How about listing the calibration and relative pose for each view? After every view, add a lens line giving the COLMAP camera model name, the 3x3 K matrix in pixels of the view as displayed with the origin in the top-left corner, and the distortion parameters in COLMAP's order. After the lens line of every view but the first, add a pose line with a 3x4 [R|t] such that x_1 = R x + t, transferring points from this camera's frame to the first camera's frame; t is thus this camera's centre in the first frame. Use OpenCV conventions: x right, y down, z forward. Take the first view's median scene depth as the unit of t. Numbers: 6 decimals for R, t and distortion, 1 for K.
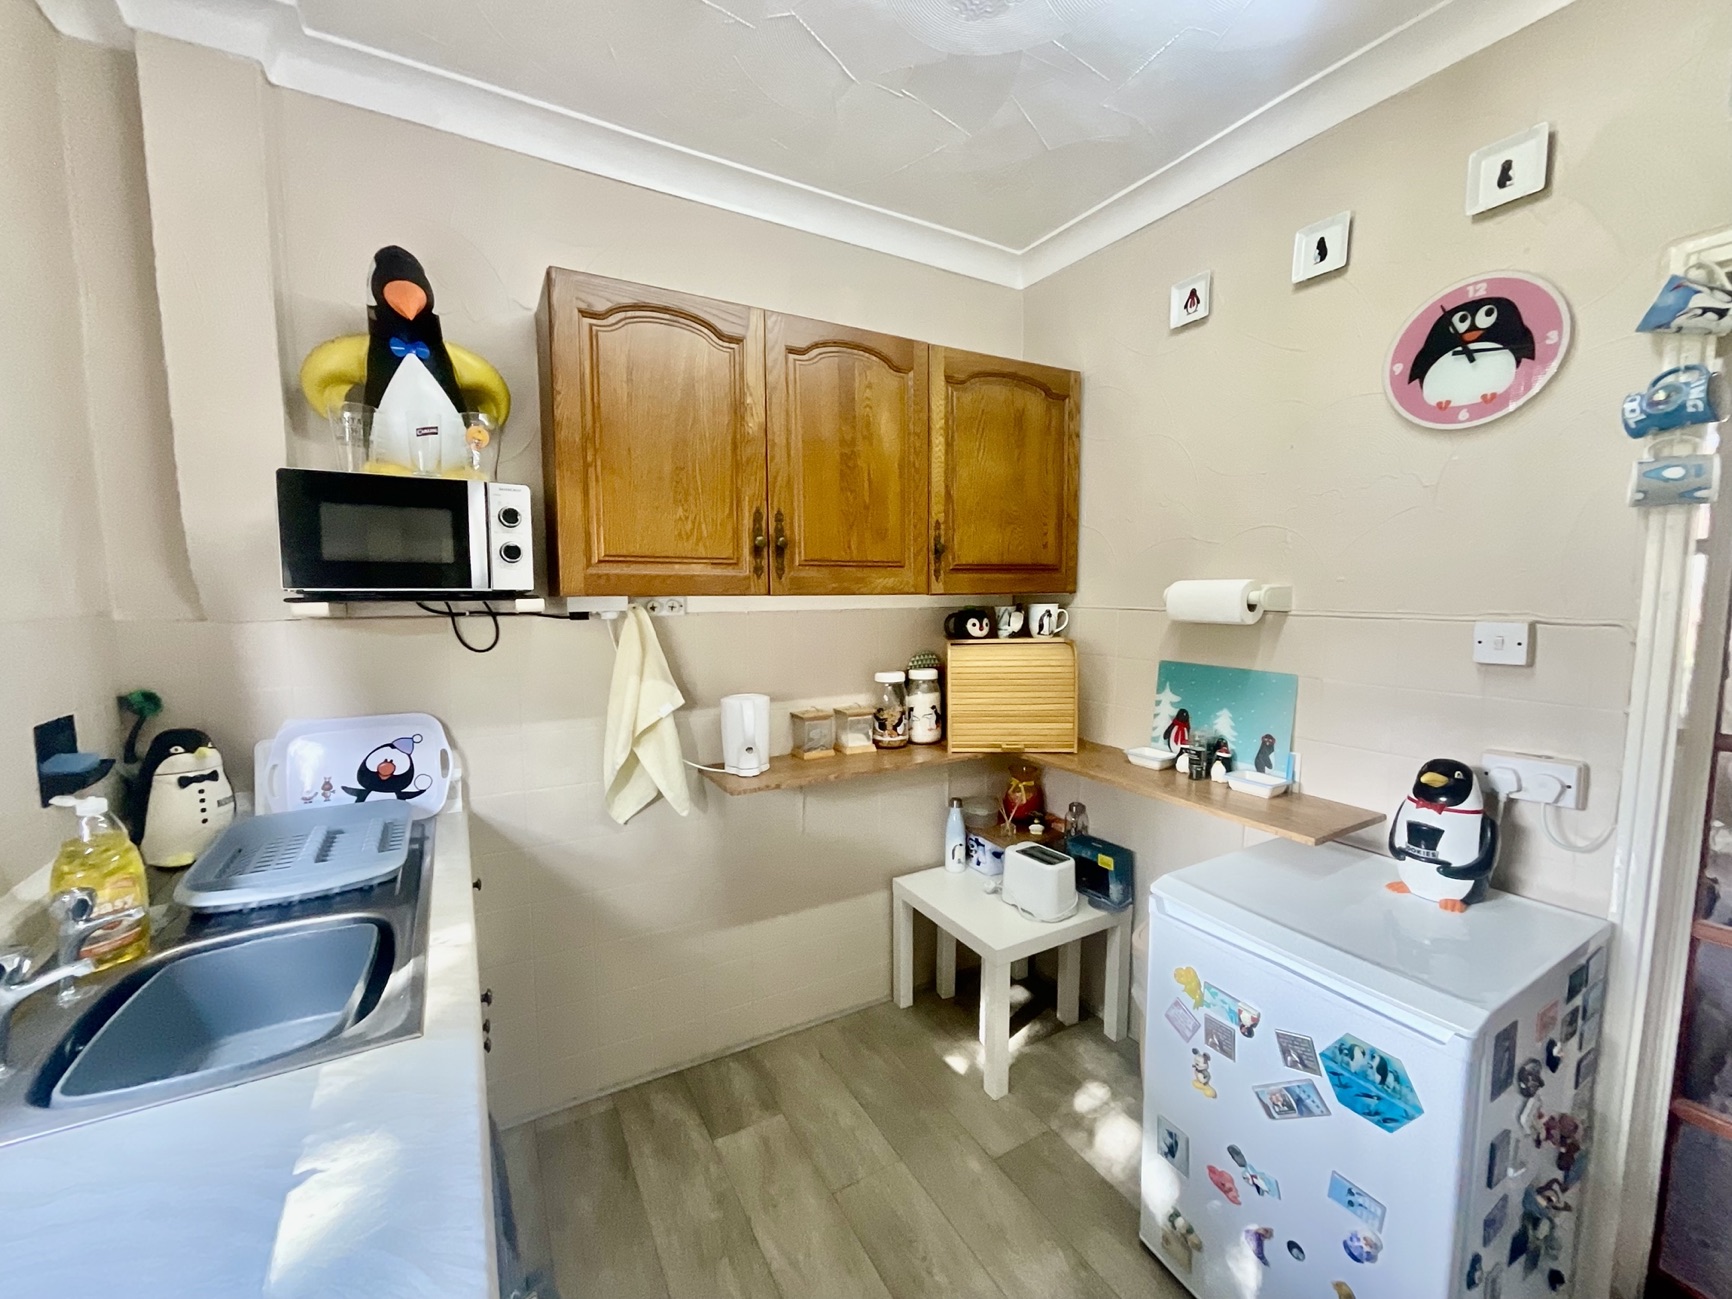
lens RADIAL K [[699.2, 0, 866.0], [0, 699.2, 649.5], [0, 0, 1]] dist [-0.002973, -0.000337]
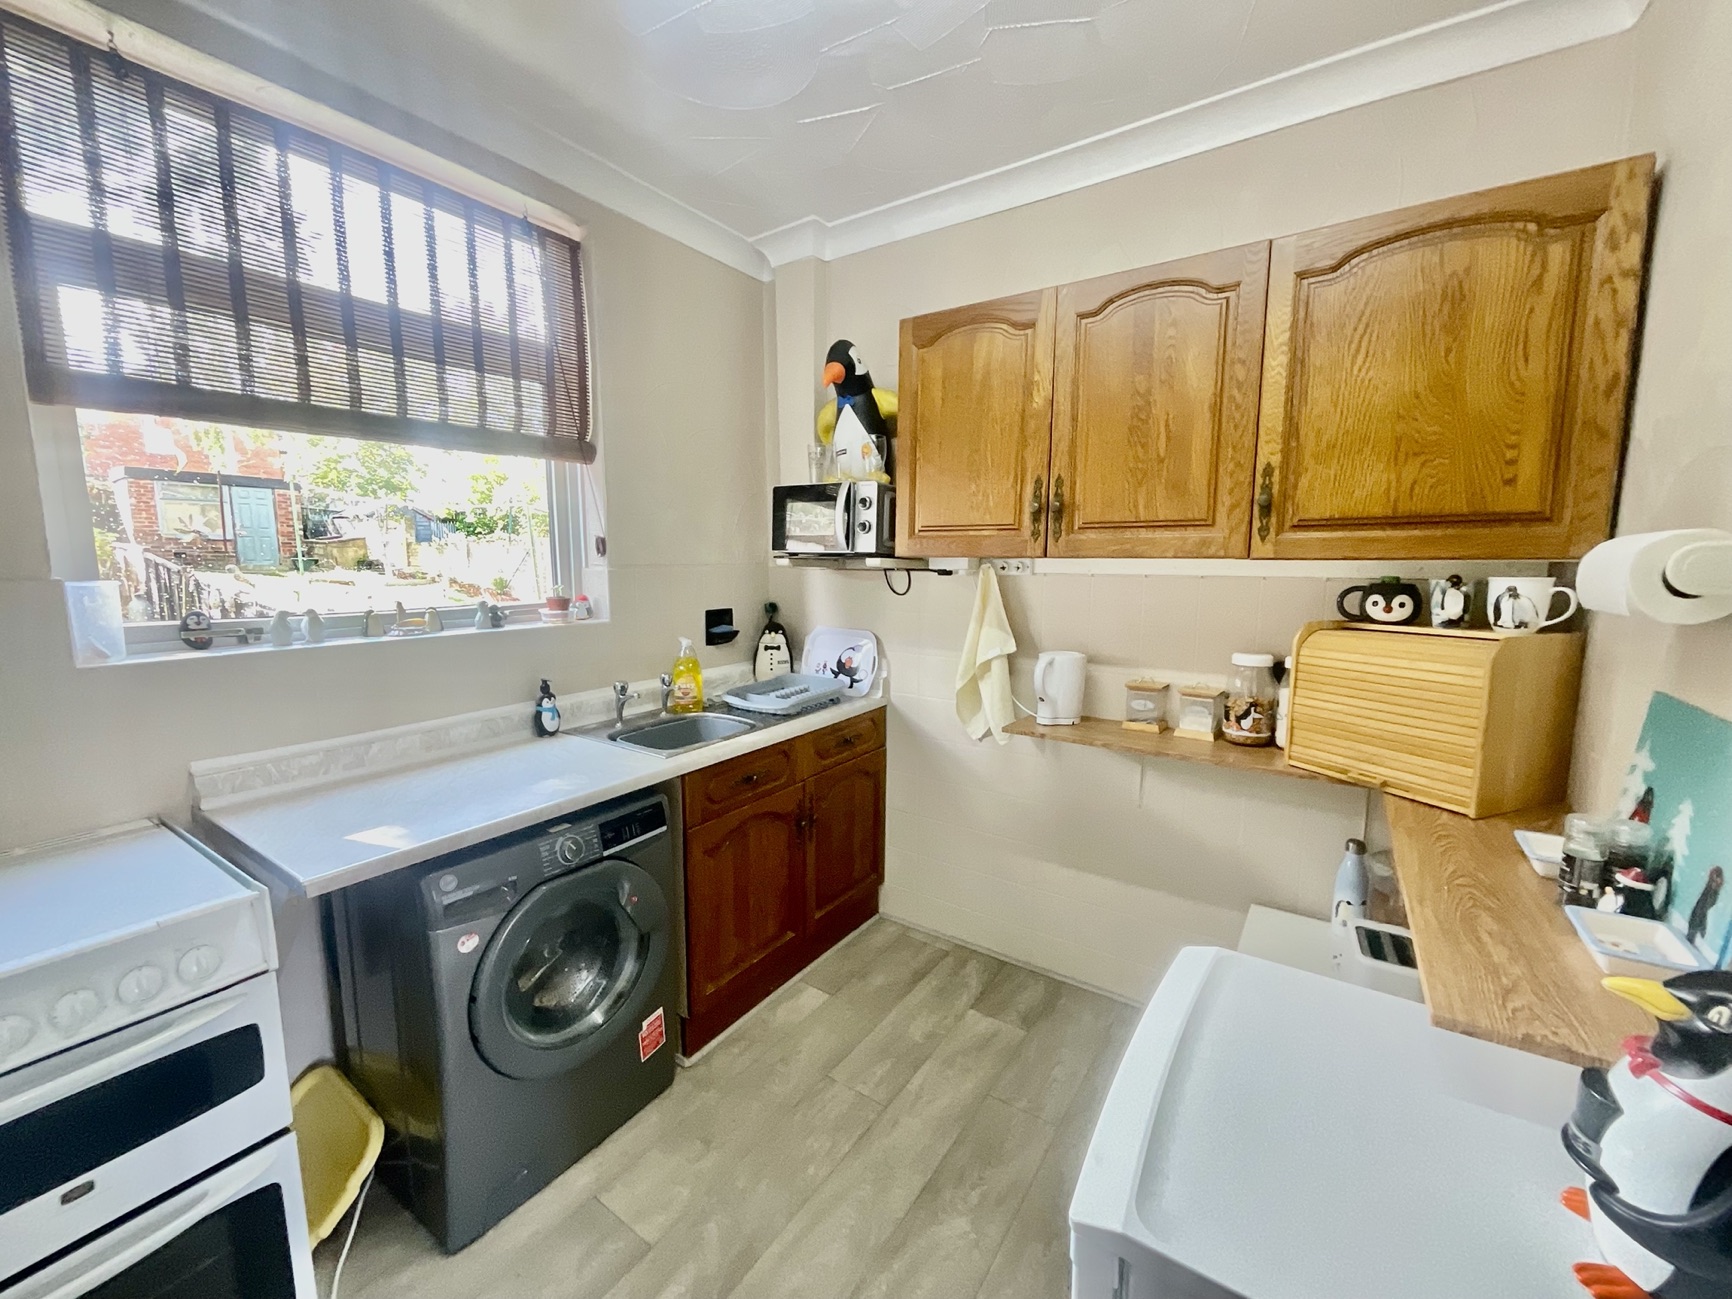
lens RADIAL K [[699.2, 0, 866.0], [0, 699.2, 649.5], [0, 0, 1]] dist [-0.002973, -0.000337]
pose [[0.434065, 0.122052, -0.892576, 0.677994], [-0.084103, 0.991943, 0.094740, -0.015051], [0.896947, 0.033946, 0.440832, 0.268699]]
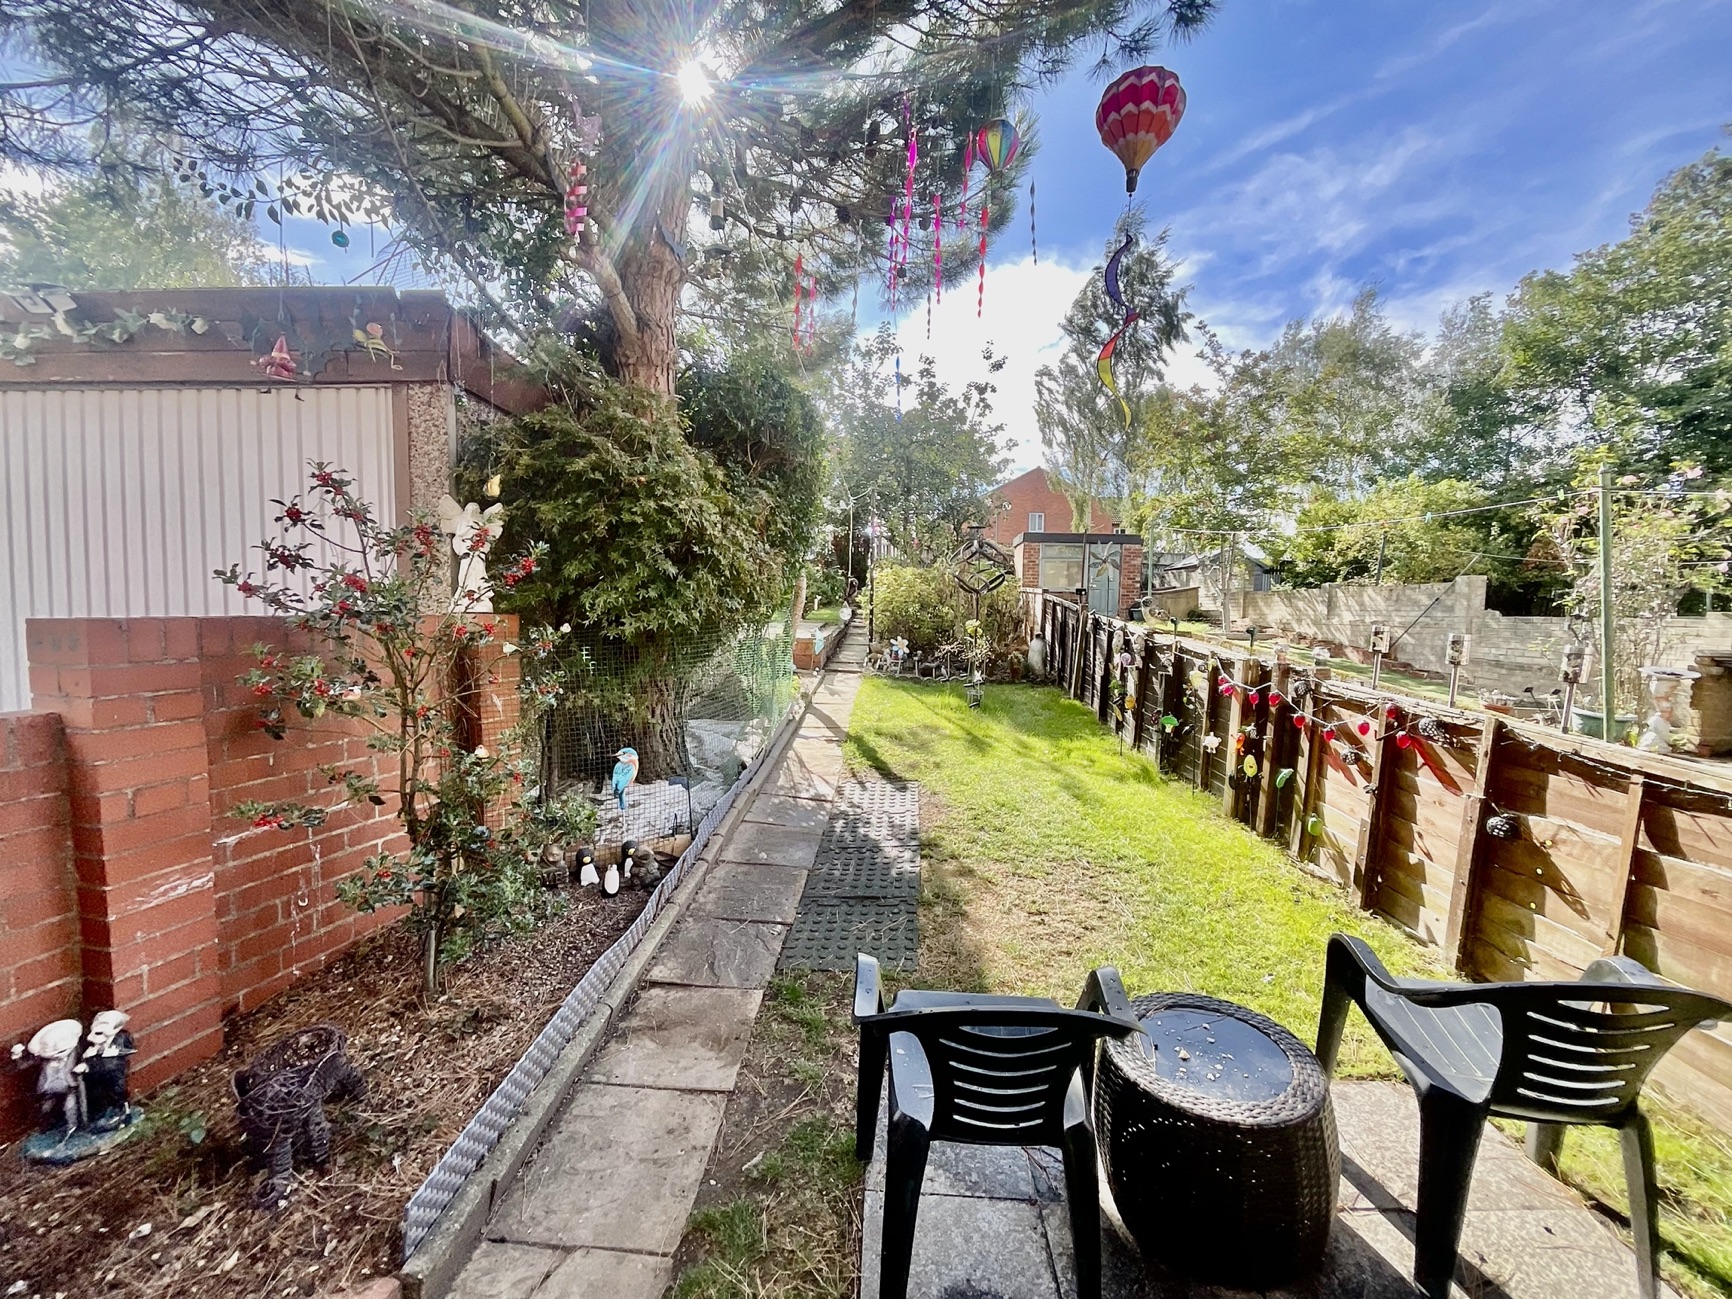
lens RADIAL K [[699.2, 0, 866.0], [0, 699.2, 649.5], [0, 0, 1]] dist [-0.002973, -0.000337]
pose [[-0.525120, 0.040406, -0.850069, -1.032109], [-0.089042, 0.990781, 0.102099, 0.193459], [0.846357, 0.129306, -0.516681, -0.581345]]
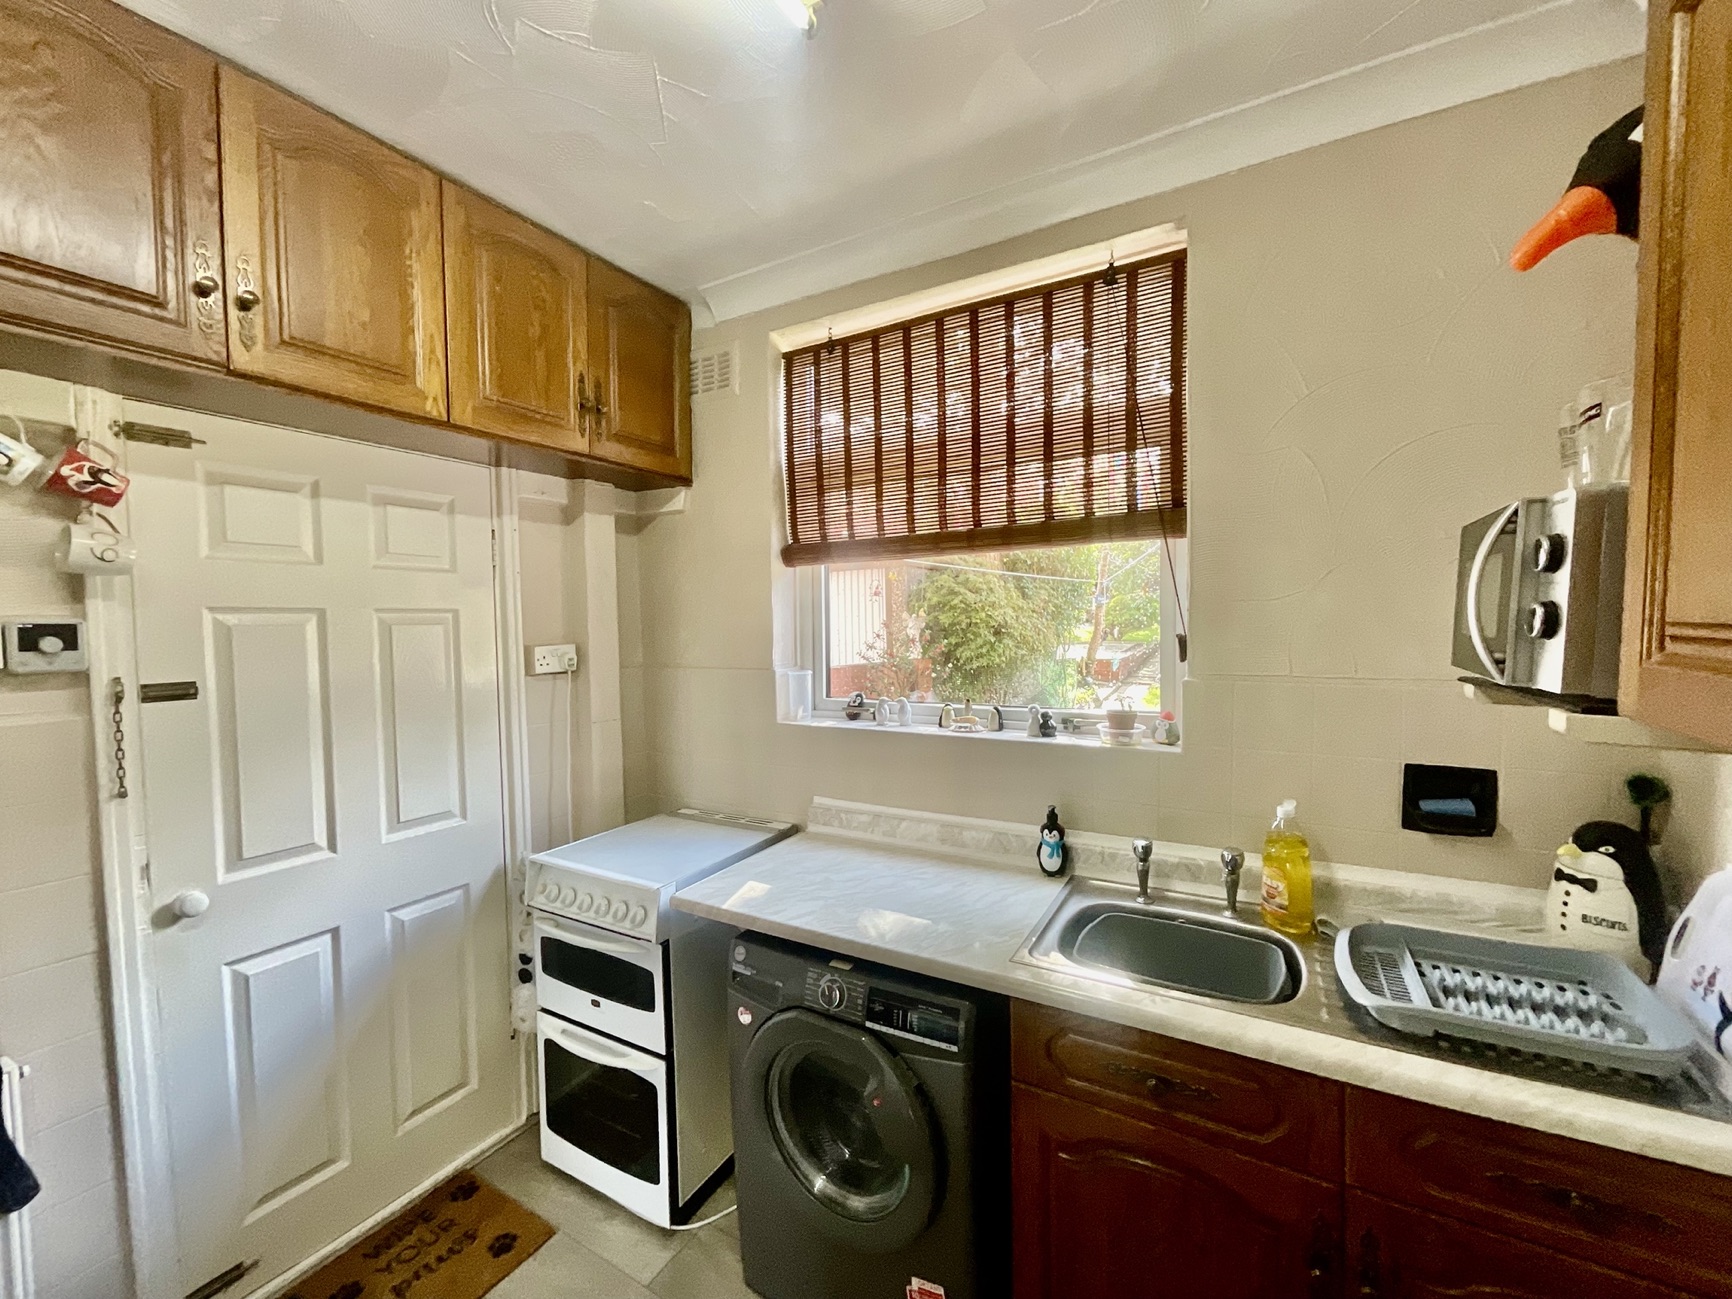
lens RADIAL K [[686.2, 0, 876.6], [0, 686.2, 659.0], [0, 0, 1]] dist [-0.004170, -0.000282]
pose [[-0.860367, 0.039768, -0.508120, 0.156035], [-0.031857, 0.990806, 0.131486, -0.125925], [0.508678, 0.129313, -0.851190, 0.914198]]
